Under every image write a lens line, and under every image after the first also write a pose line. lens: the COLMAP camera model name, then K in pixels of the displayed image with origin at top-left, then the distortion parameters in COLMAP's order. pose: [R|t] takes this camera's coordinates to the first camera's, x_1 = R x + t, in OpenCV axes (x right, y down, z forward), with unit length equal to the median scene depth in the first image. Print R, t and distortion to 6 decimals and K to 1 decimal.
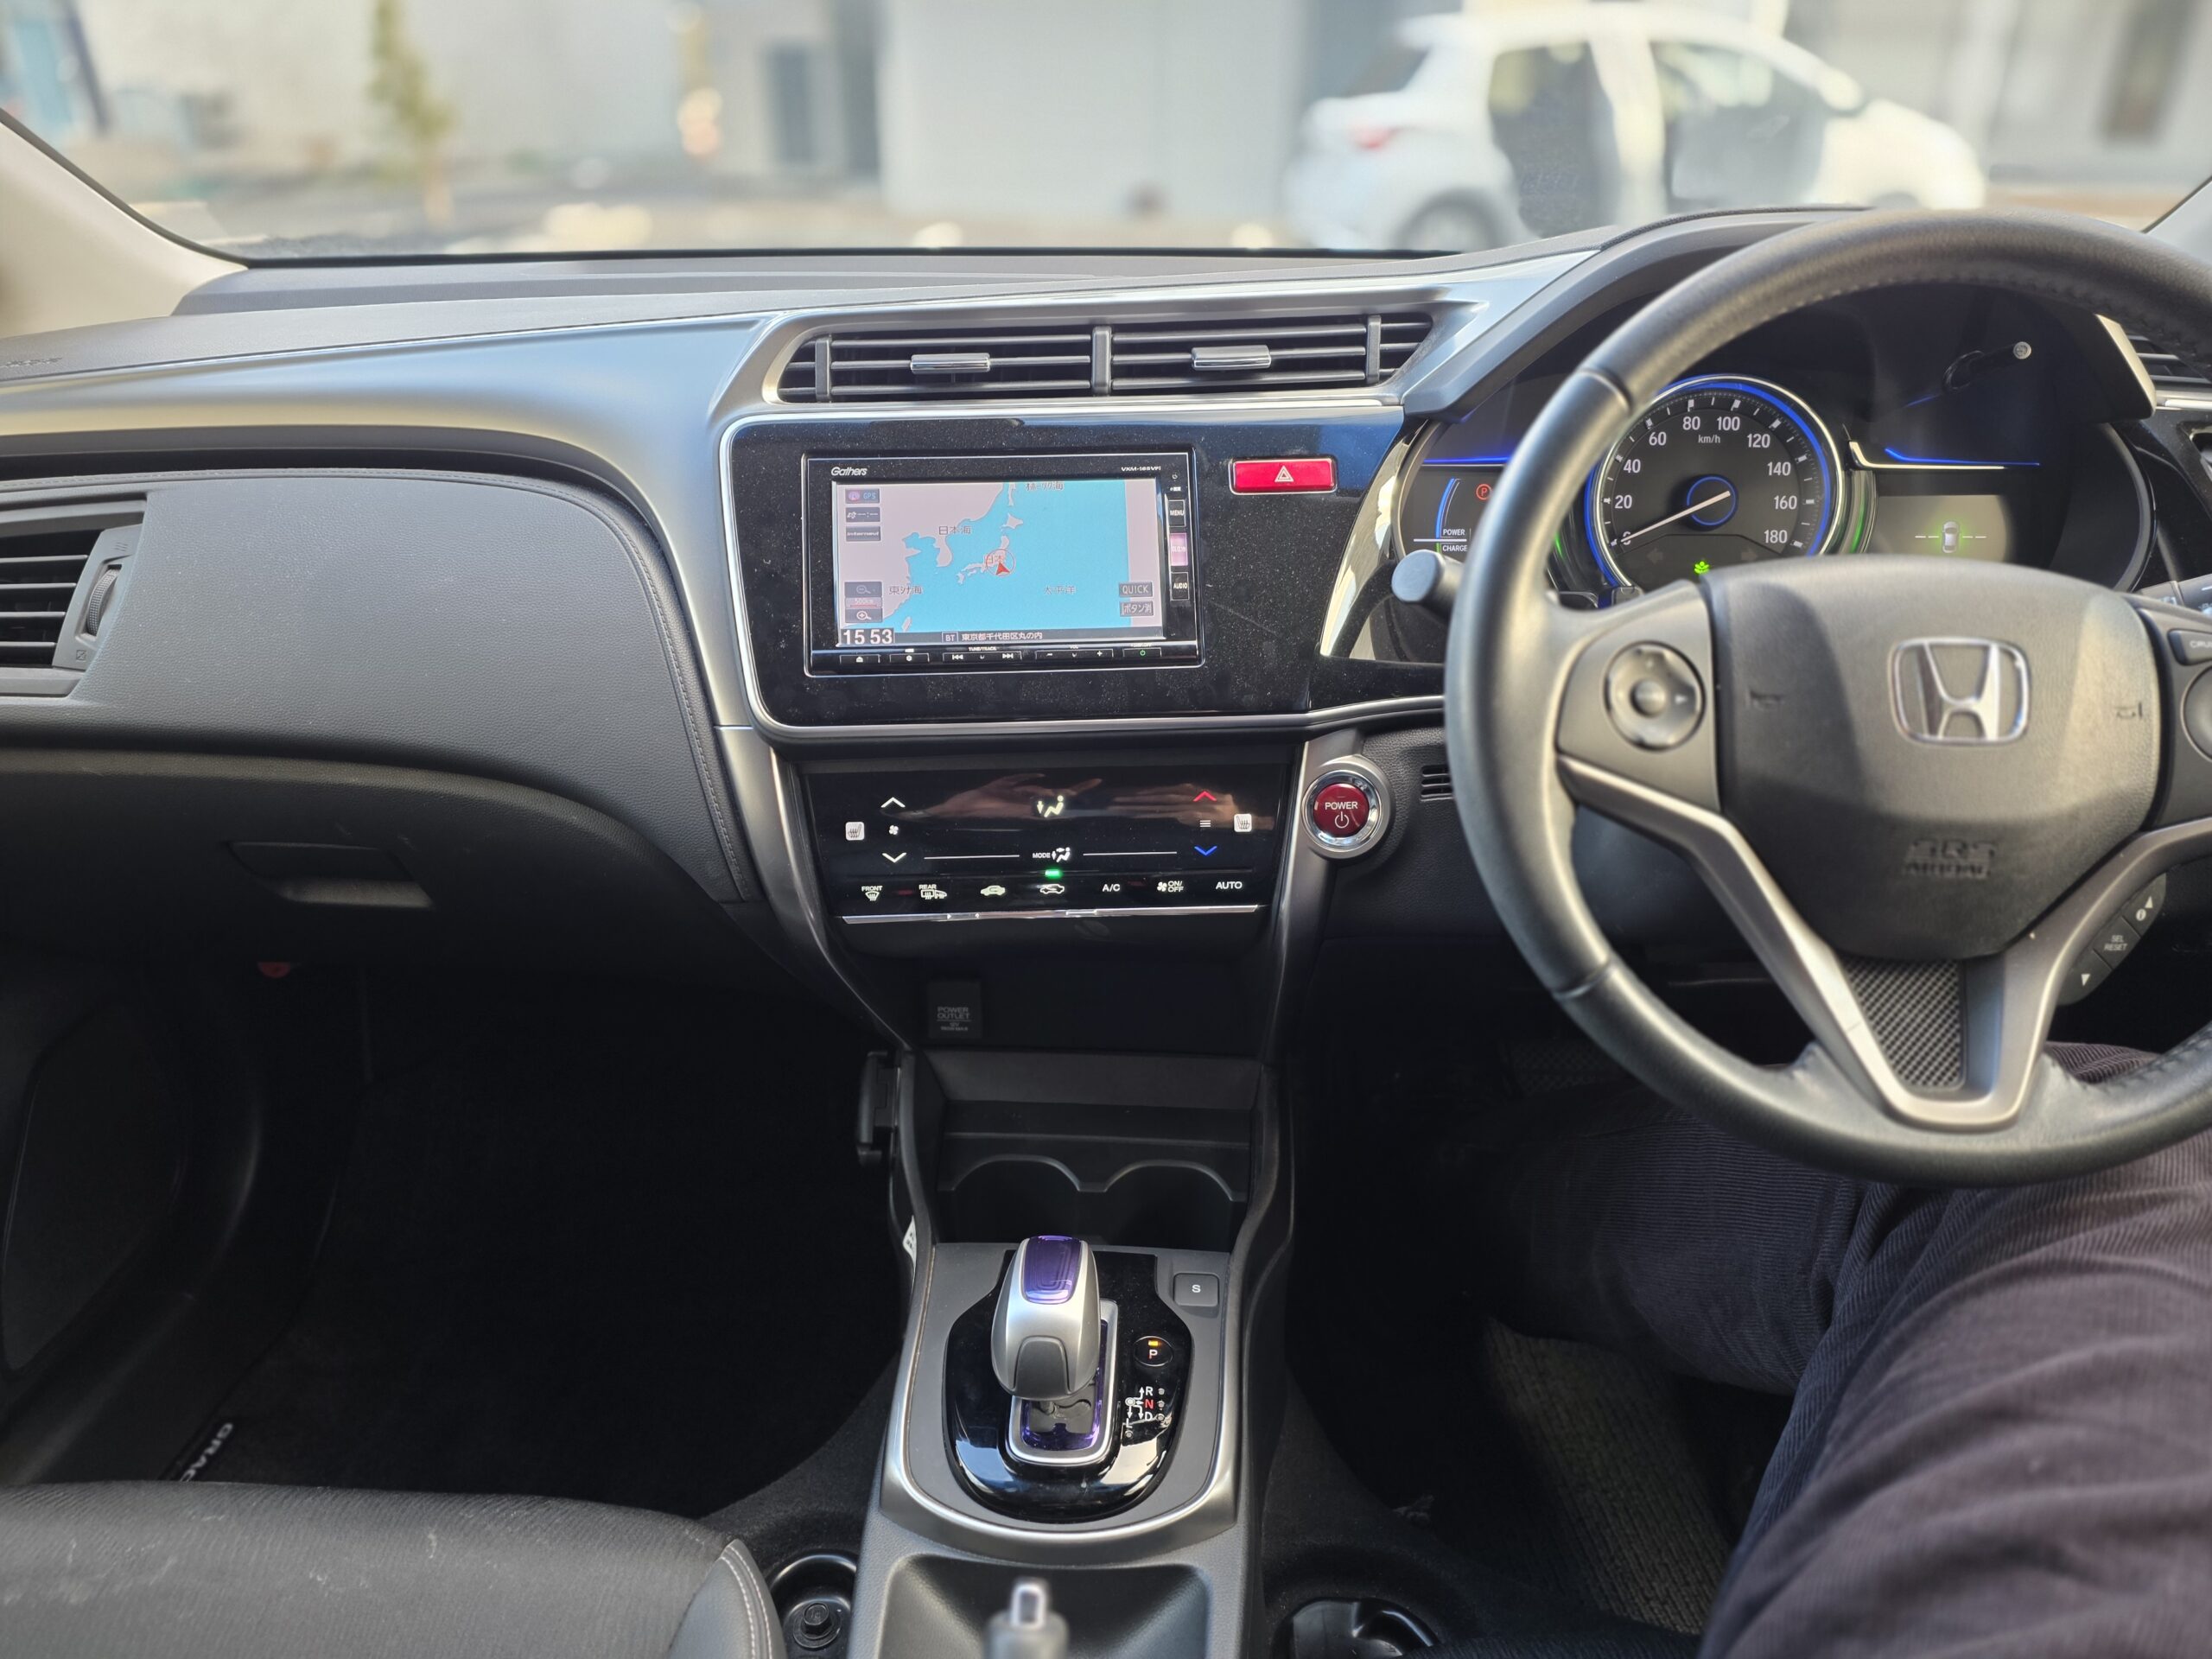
lens RADIAL K [[1463.8, 0, 1107.7], [0, 1463.8, 816.2], [0, 0, 1]] dist [0.055786, -0.040834]
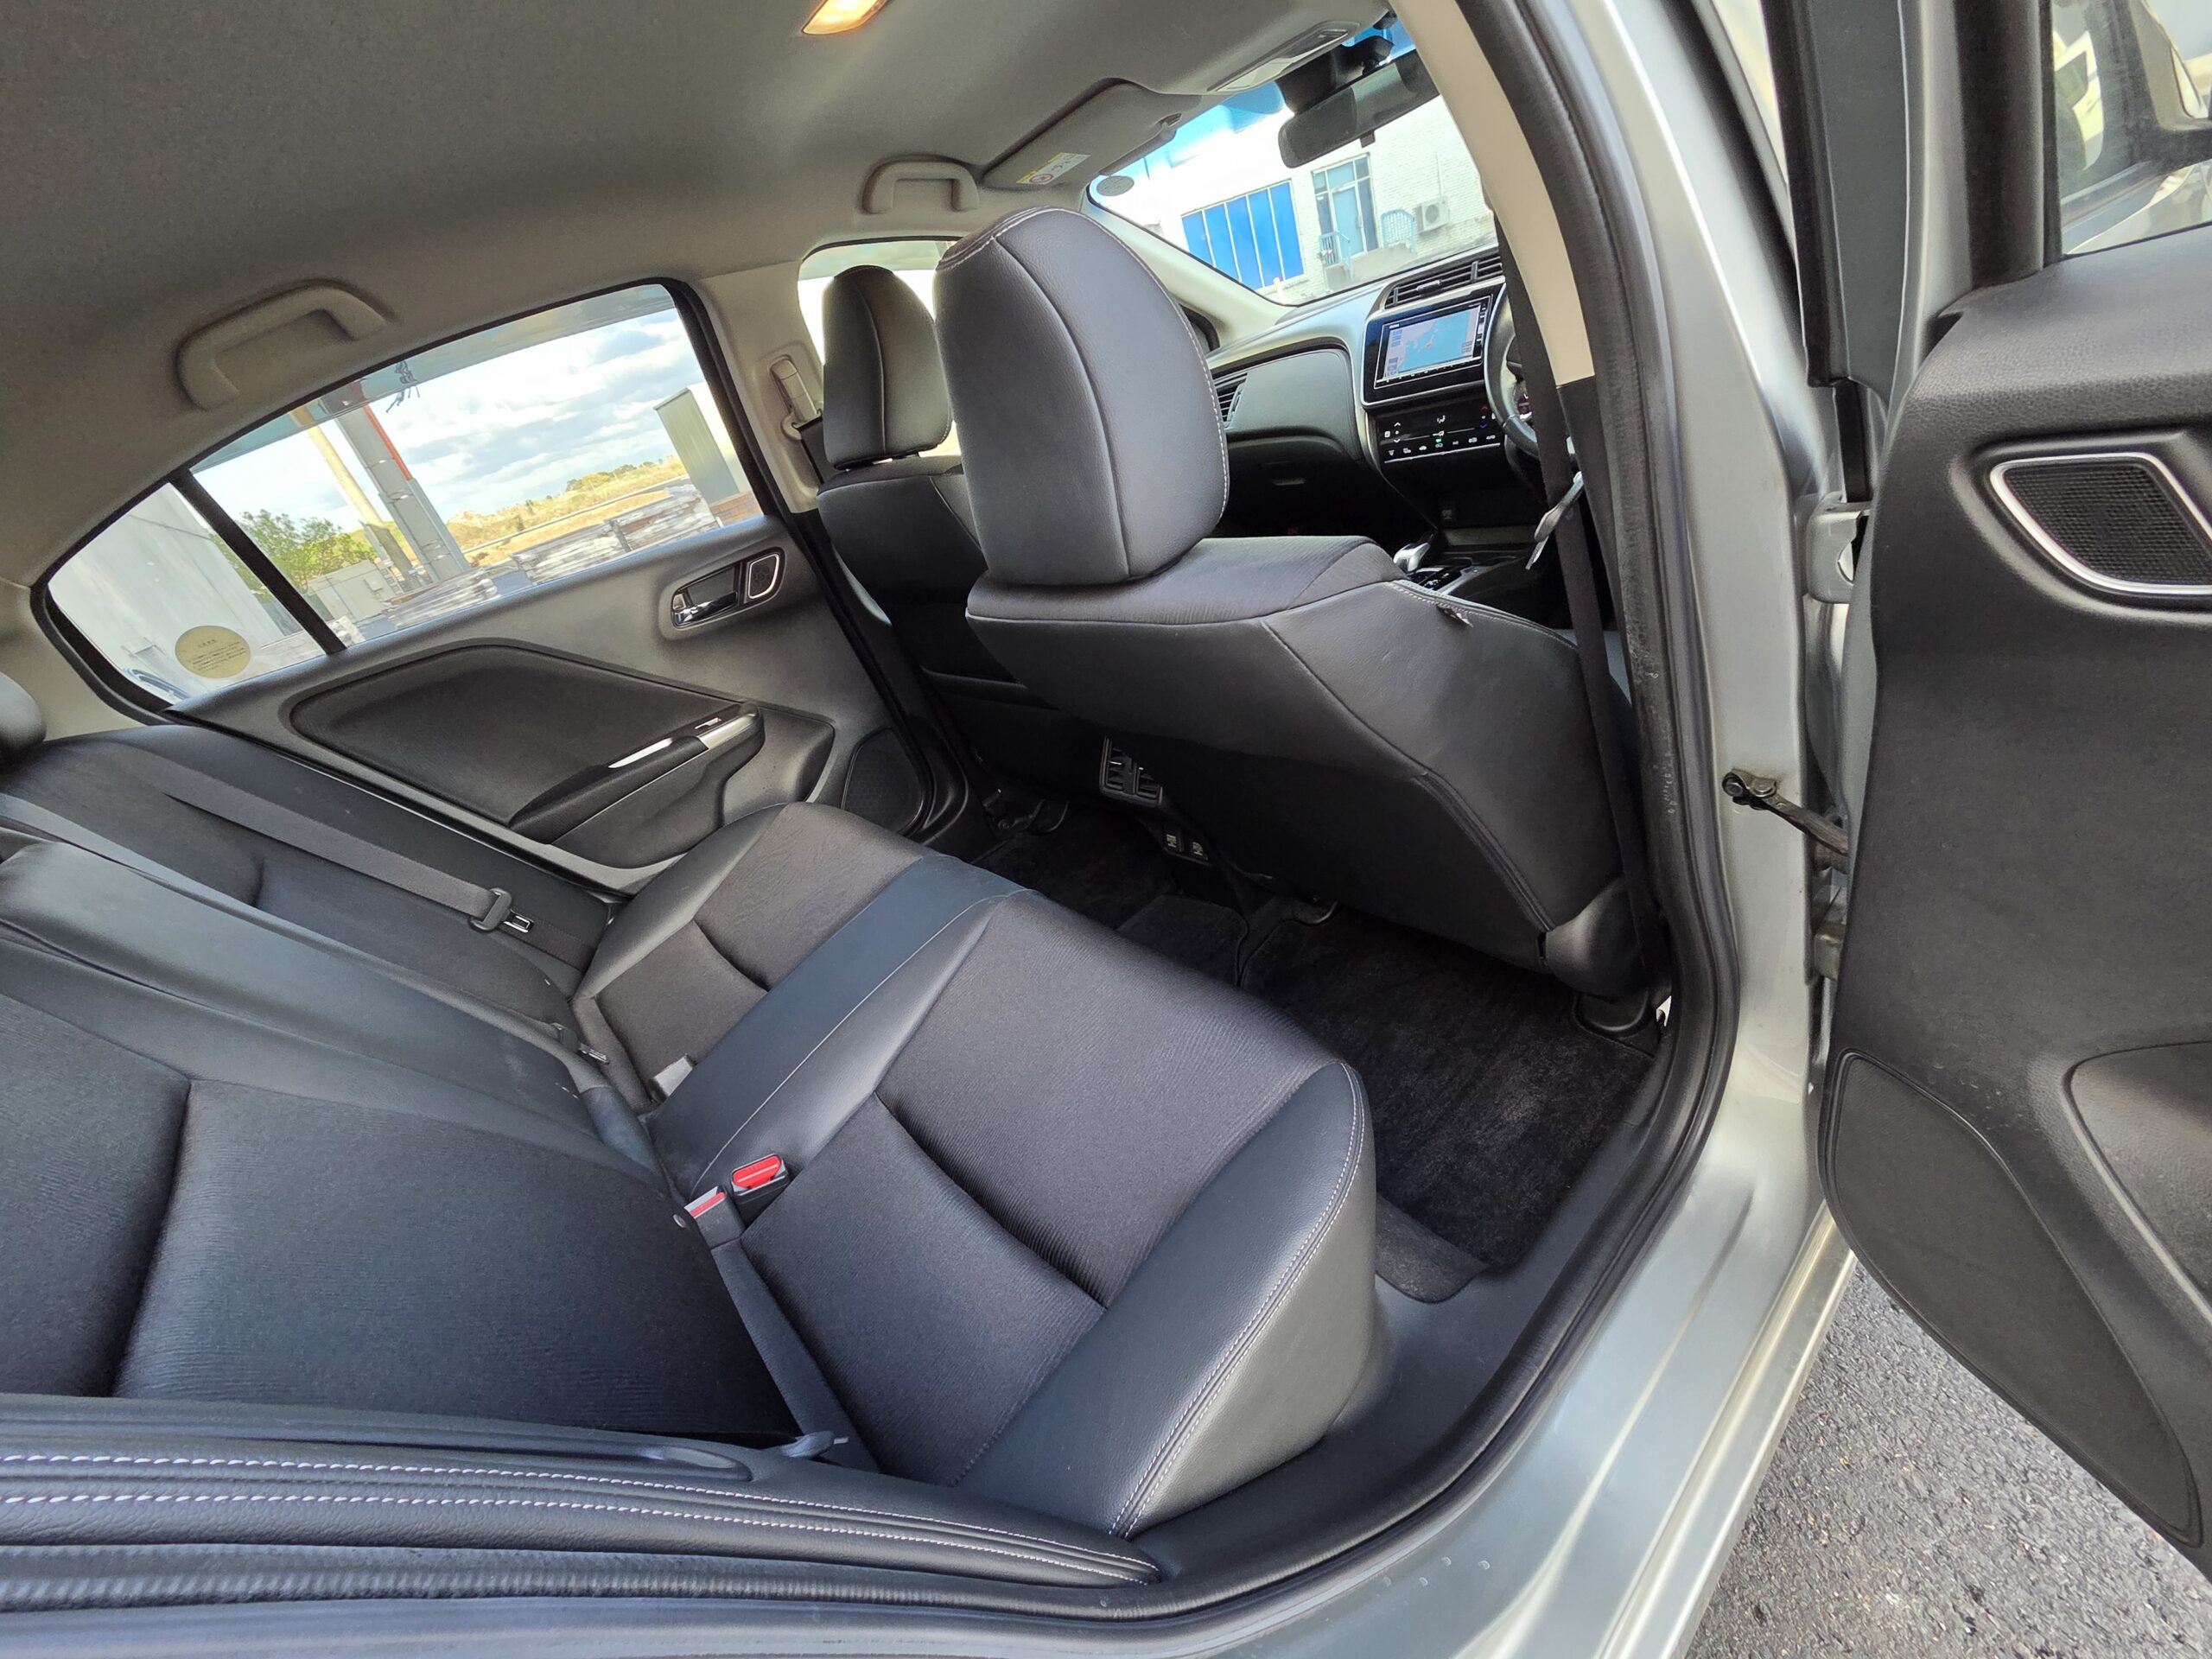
lens RADIAL K [[895.0, 0, 1100.1], [0, 895.0, 835.5], [0, 0, 1]] dist [-0.003490, -0.000150]
pose [[0.661461, 0.182780, -0.727366, 1.125580], [-0.035450, 0.976383, 0.213117, 0.522940], [0.749142, -0.115184, 0.652319, -1.069037]]
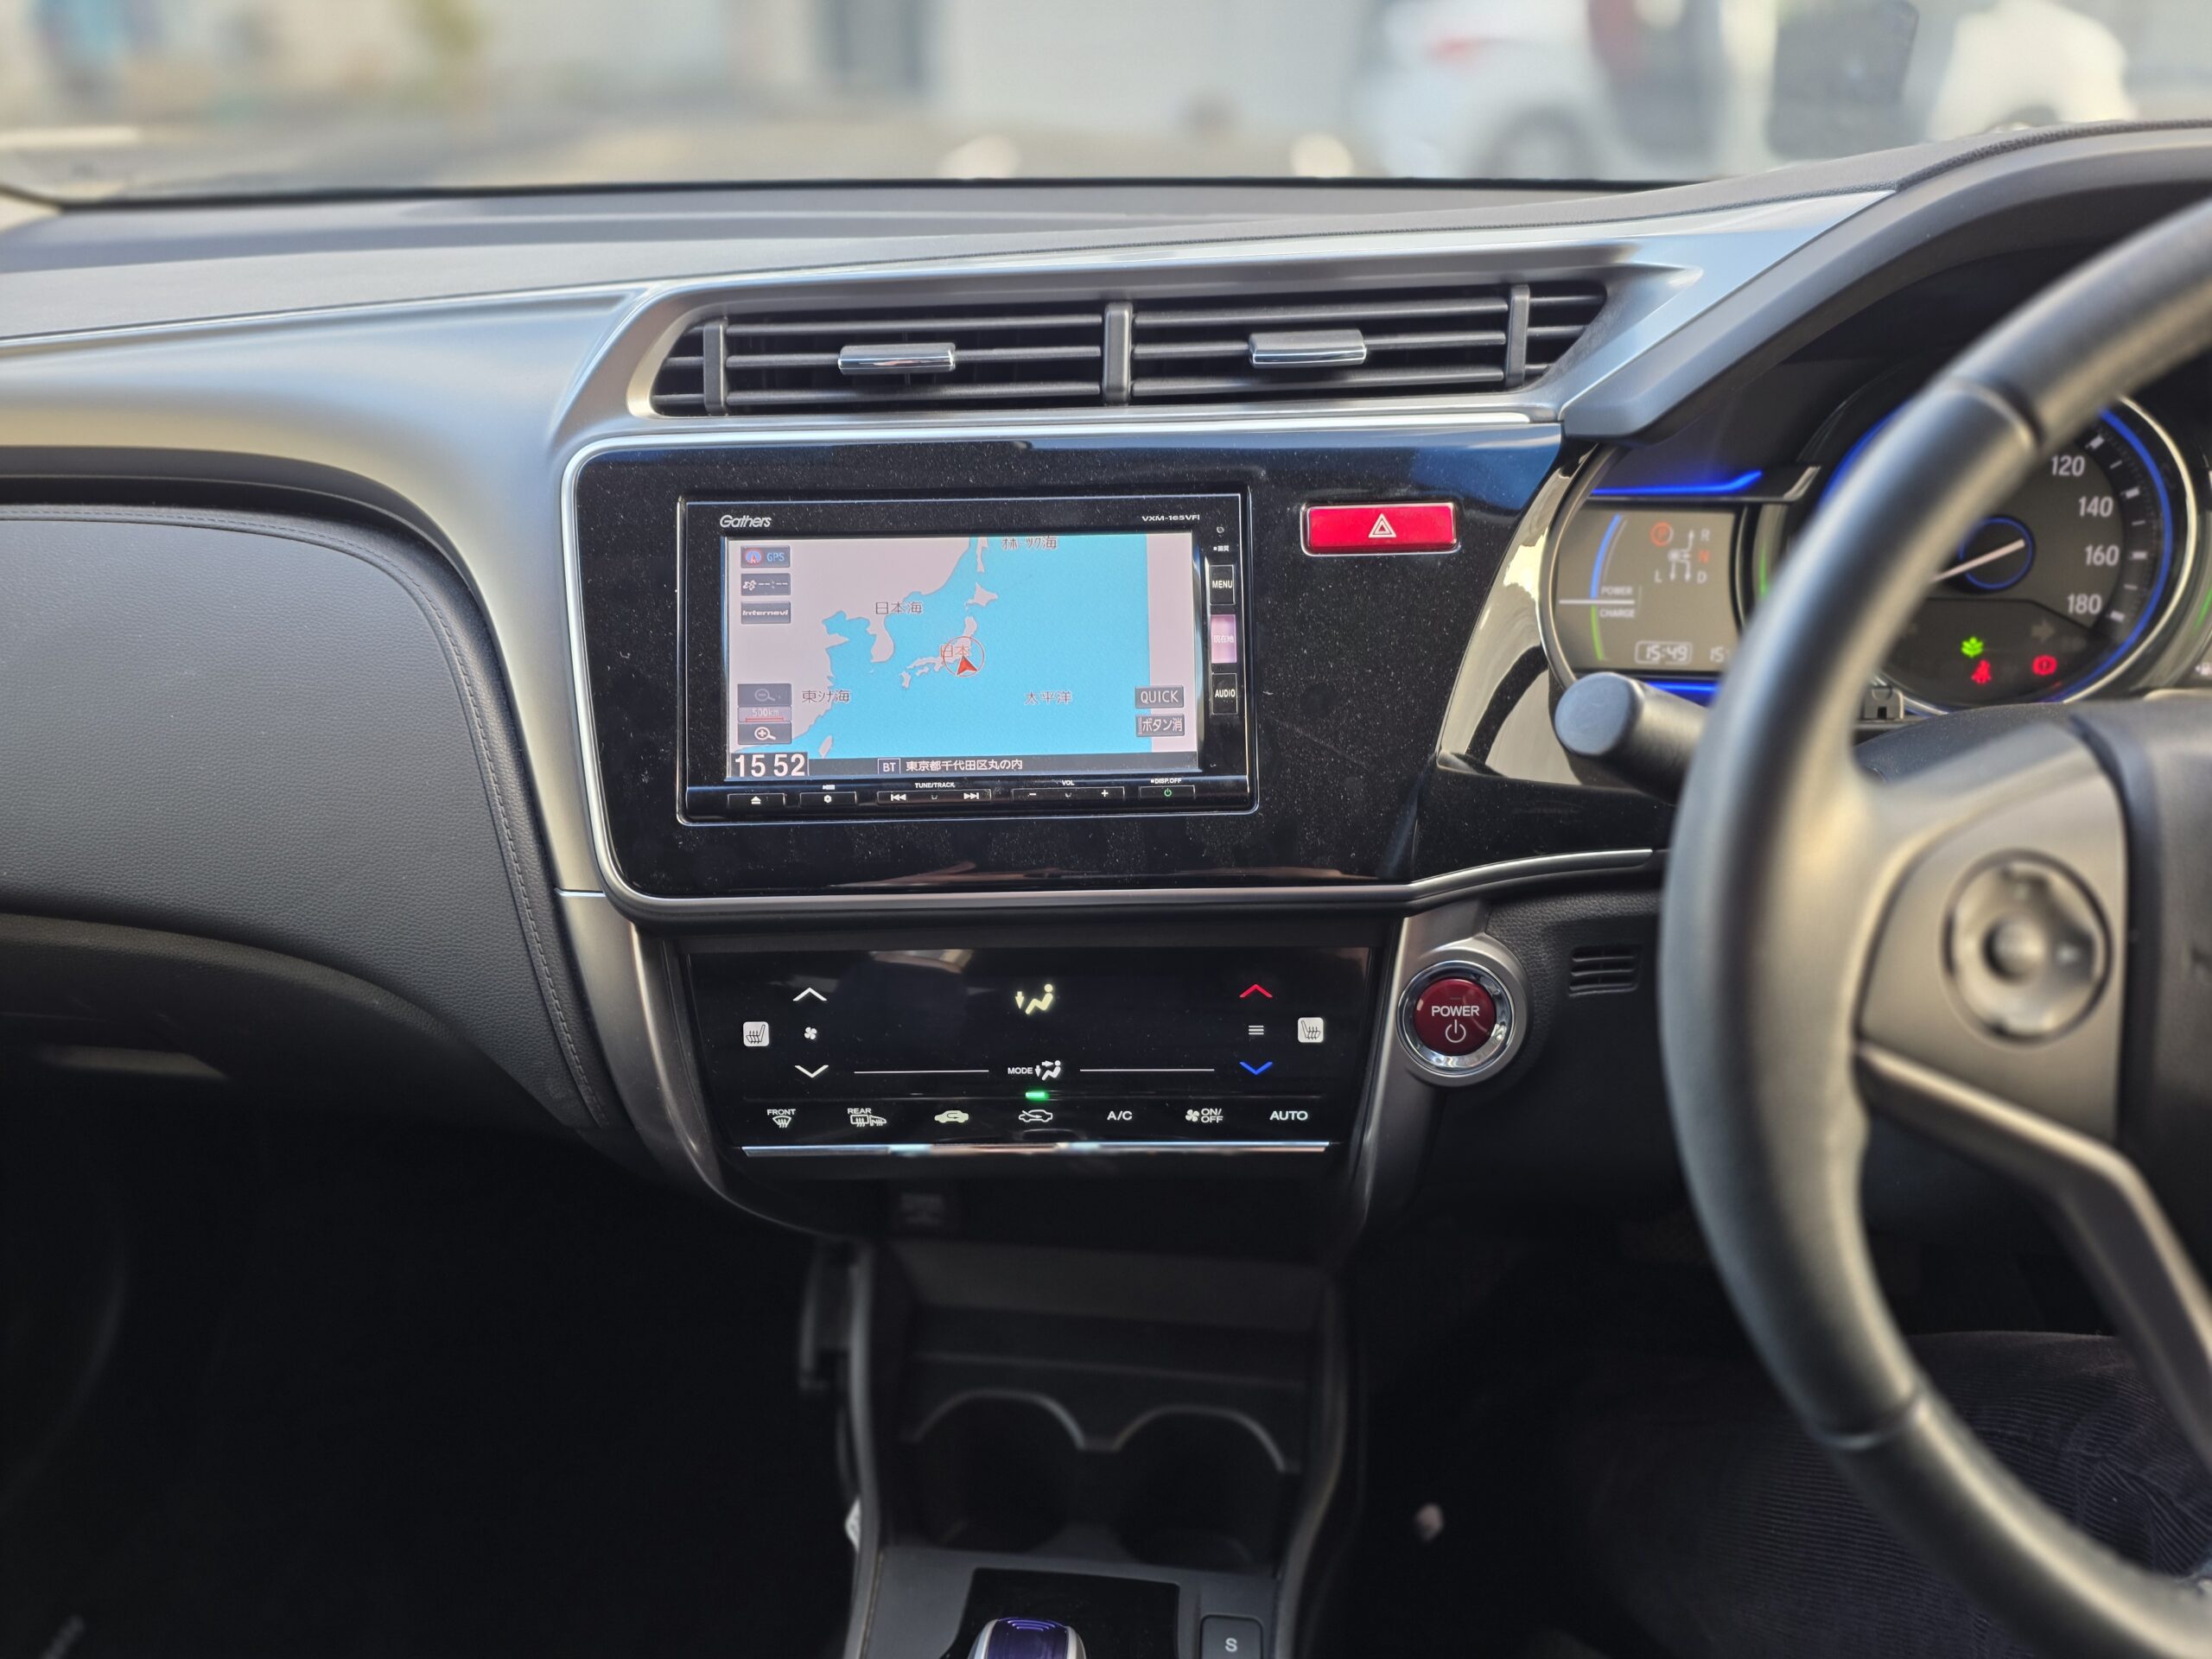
lens RADIAL K [[1463.8, 0, 1097.7], [0, 1463.8, 844.7], [0, 0, 1]] dist [0.055786, -0.040834]
pose [[0.999051, 0.016306, -0.040384, 0.018124], [-0.013927, 0.998190, 0.058507, -0.121889], [0.041265, -0.057890, 0.997470, 0.302649]]
